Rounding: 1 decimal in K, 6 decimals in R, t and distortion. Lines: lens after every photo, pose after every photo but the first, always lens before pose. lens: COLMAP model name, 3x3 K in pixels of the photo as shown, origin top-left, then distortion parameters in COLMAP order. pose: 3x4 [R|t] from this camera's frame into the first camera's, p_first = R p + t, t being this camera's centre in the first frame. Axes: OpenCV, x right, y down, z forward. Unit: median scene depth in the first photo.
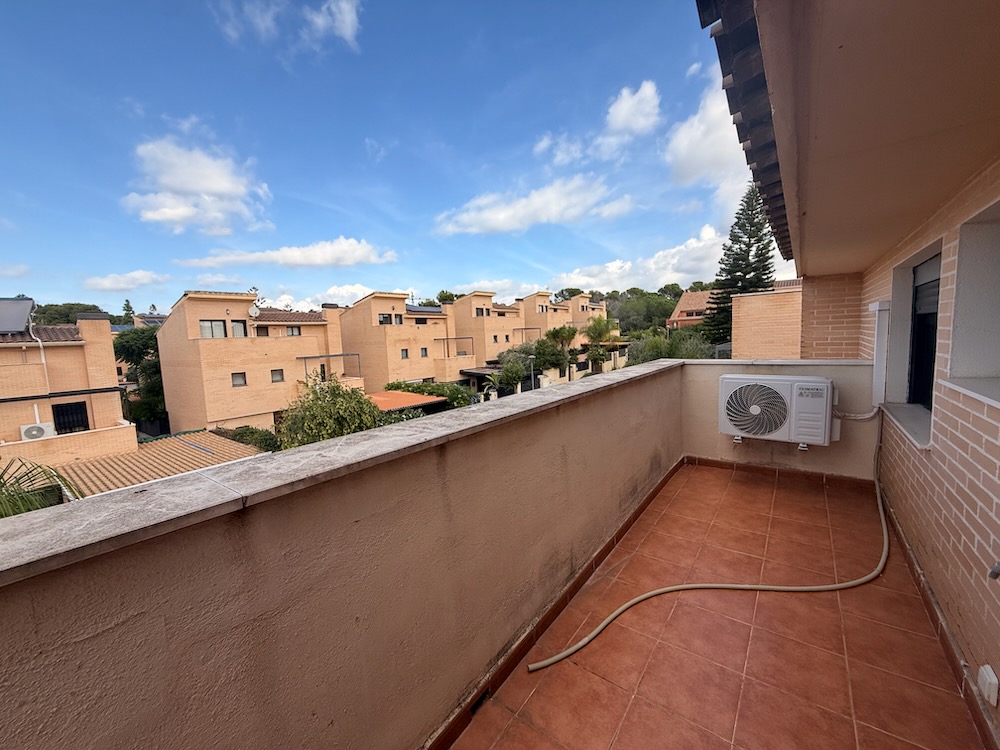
lens RADIAL K [[397.4, 0, 498.5], [0, 397.4, 375.0], [0, 0, 1]] dist [0.002684, -0.000250]
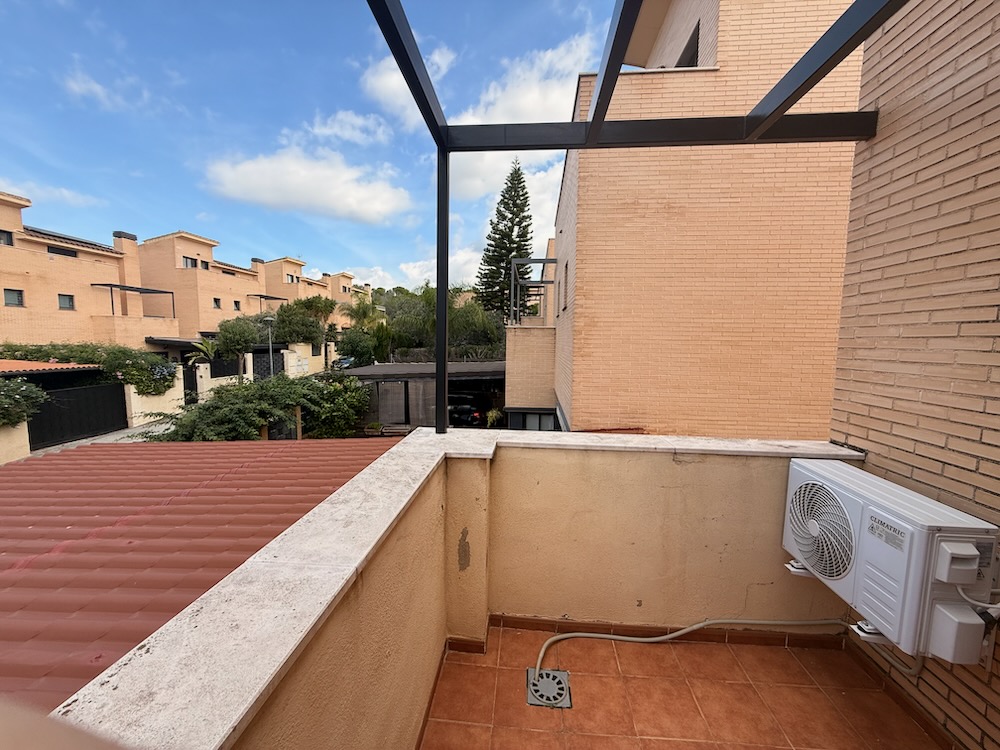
lens RADIAL K [[397.4, 0, 499.3], [0, 397.4, 373.5], [0, 0, 1]] dist [0.002684, -0.000250]
pose [[0.838164, 0.008636, 0.545350, 0.034442], [0.000285, 0.999868, -0.016271, 0.059556], [-0.545418, 0.013793, 0.838051, 0.127154]]
